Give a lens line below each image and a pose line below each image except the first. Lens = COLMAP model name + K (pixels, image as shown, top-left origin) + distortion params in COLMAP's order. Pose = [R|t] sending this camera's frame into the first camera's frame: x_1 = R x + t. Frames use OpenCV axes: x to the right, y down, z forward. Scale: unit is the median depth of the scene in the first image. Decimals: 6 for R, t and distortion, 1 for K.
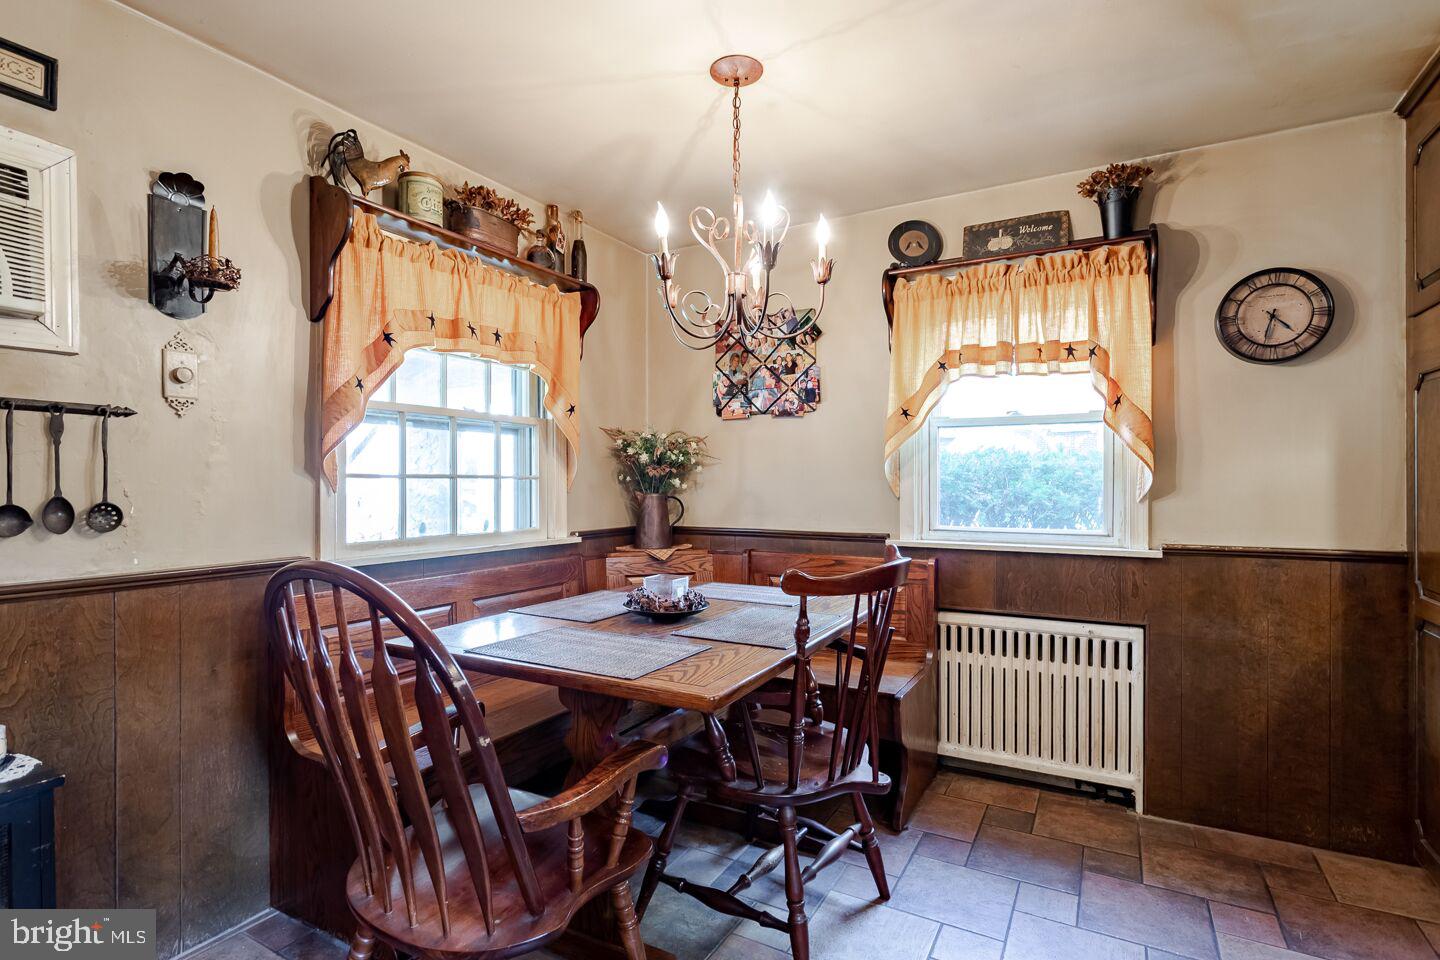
lens RADIAL K [[714.0, 0, 717.9], [0, 714.0, 482.9], [0, 0, 1]] dist [-0.005099, 0.002977]
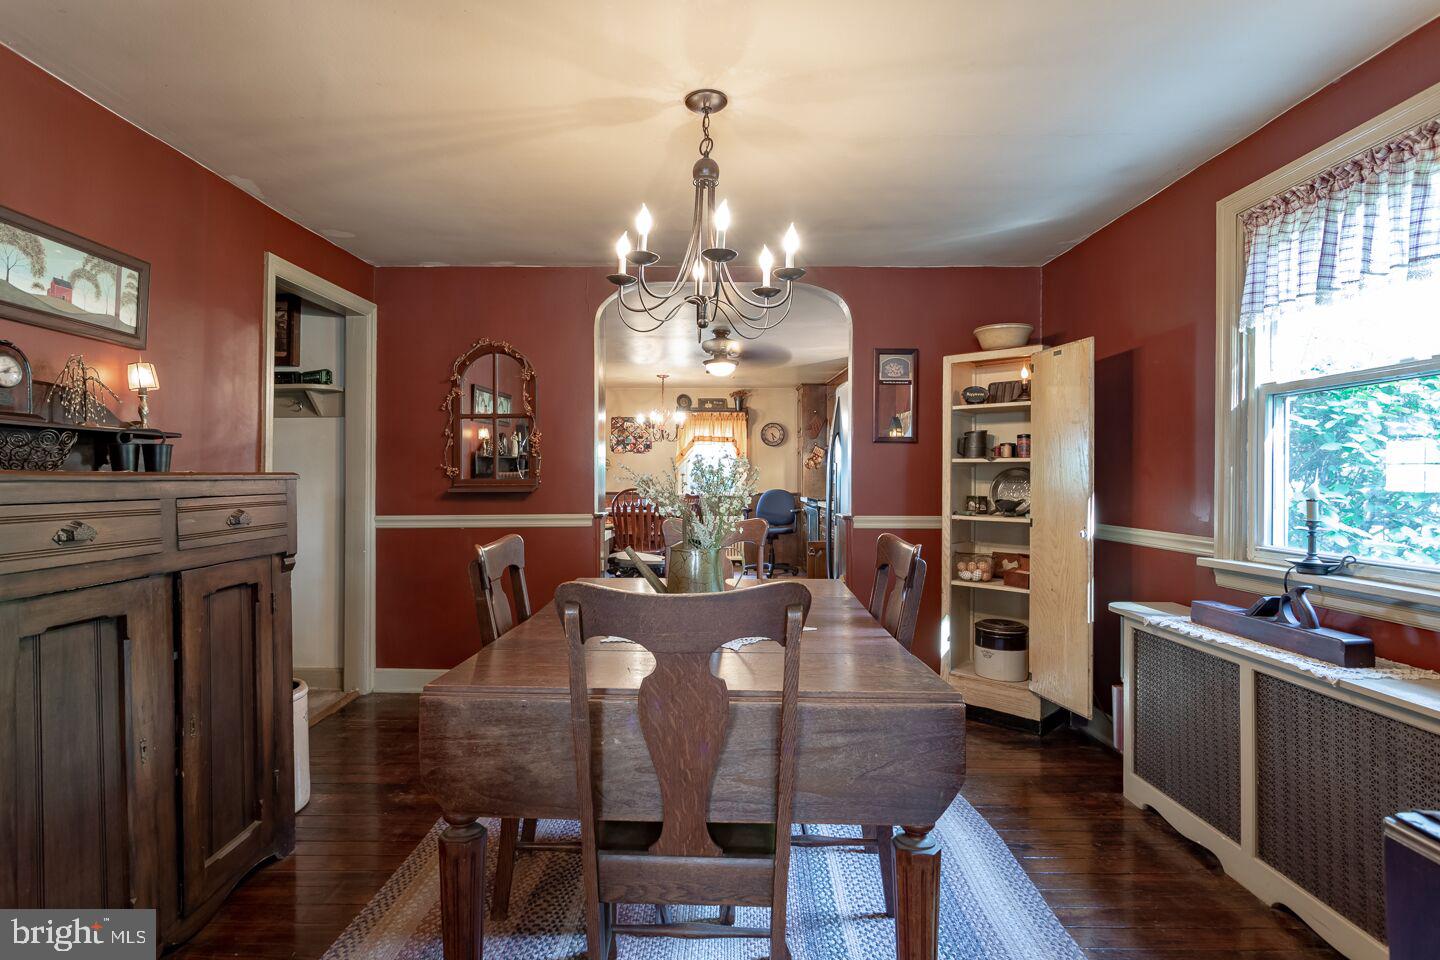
lens RADIAL K [[714.0, 0, 689.2], [0, 714.0, 479.4], [0, 0, 1]] dist [-0.005099, 0.002977]
pose [[0.884269, 0.003753, 0.466964, -1.368616], [-0.003460, 0.999993, -0.001484, 0.023175], [-0.466966, -0.000303, 0.884275, -2.114363]]
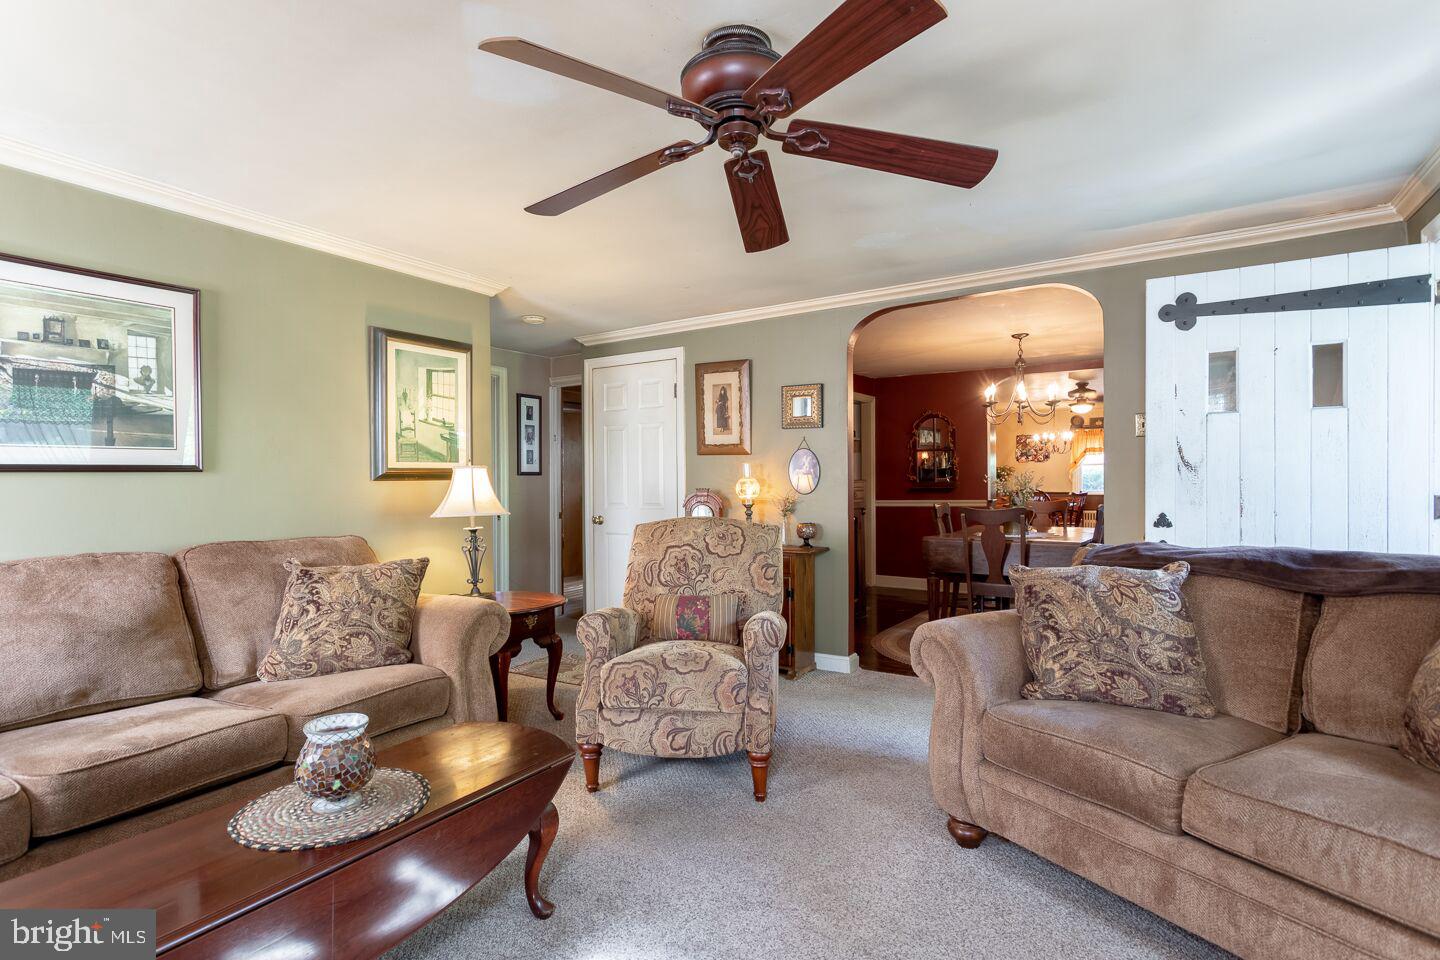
lens RADIAL K [[714.0, 0, 716.4], [0, 714.0, 483.4], [0, 0, 1]] dist [-0.005099, 0.002977]
pose [[0.998431, -0.000749, -0.055996, -1.782624], [0.000666, 0.999999, -0.001501, 0.032773], [0.055997, 0.001462, 0.998430, -3.661525]]
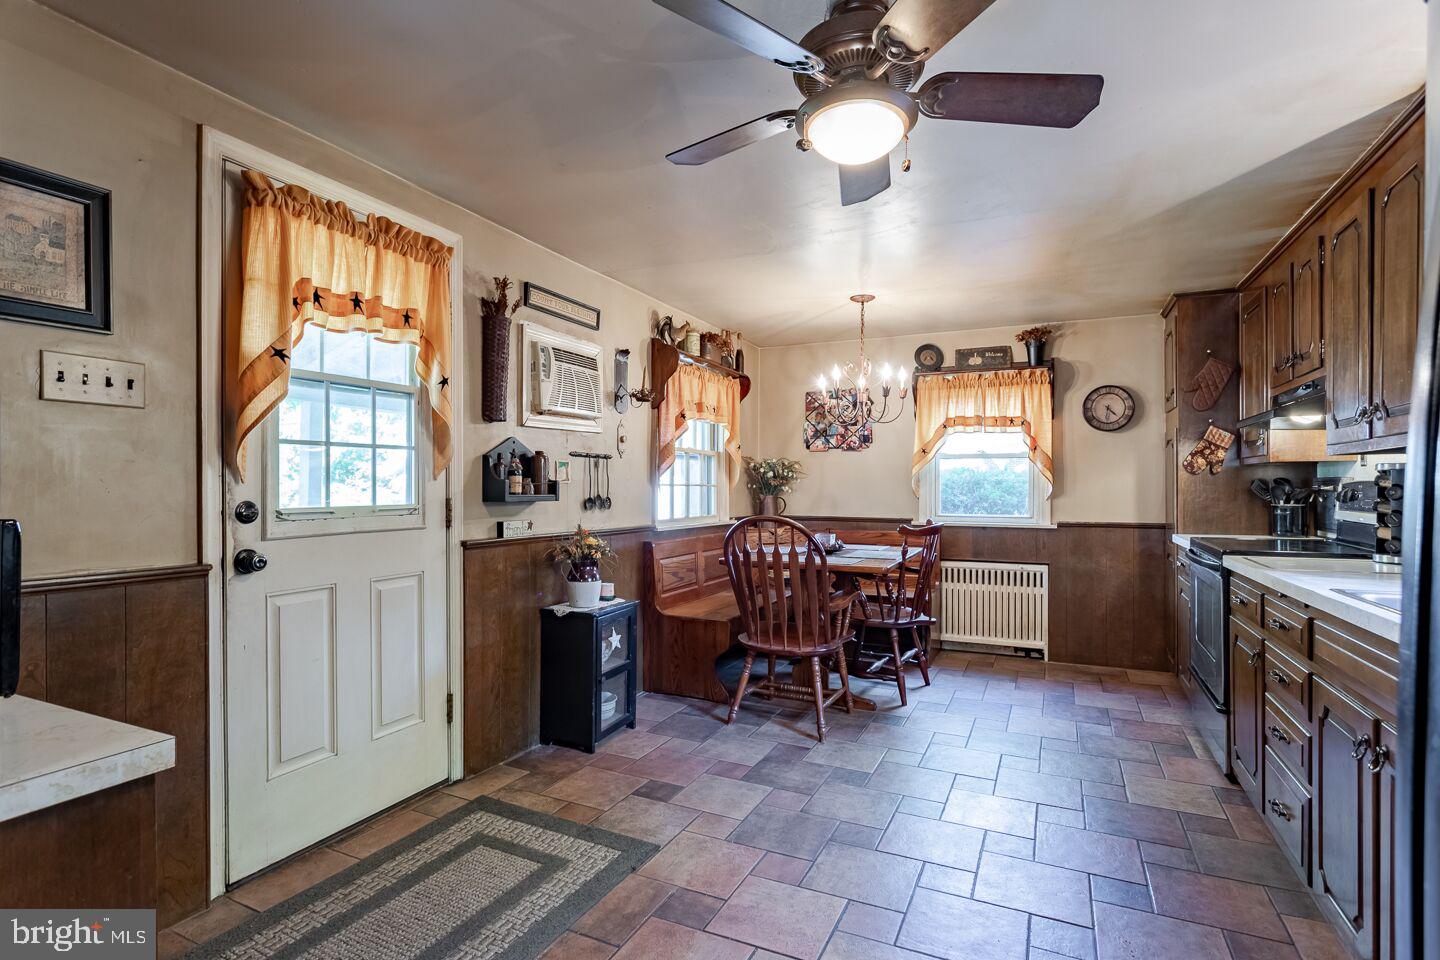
lens RADIAL K [[714.0, 0, 721.9], [0, 714.0, 483.6], [0, 0, 1]] dist [-0.005099, 0.002977]
pose [[0.997047, 0.004570, 0.076660, -0.433379], [-0.003985, 0.999962, -0.007782, 0.001057], [-0.076693, 0.007454, 0.997027, -0.859881]]
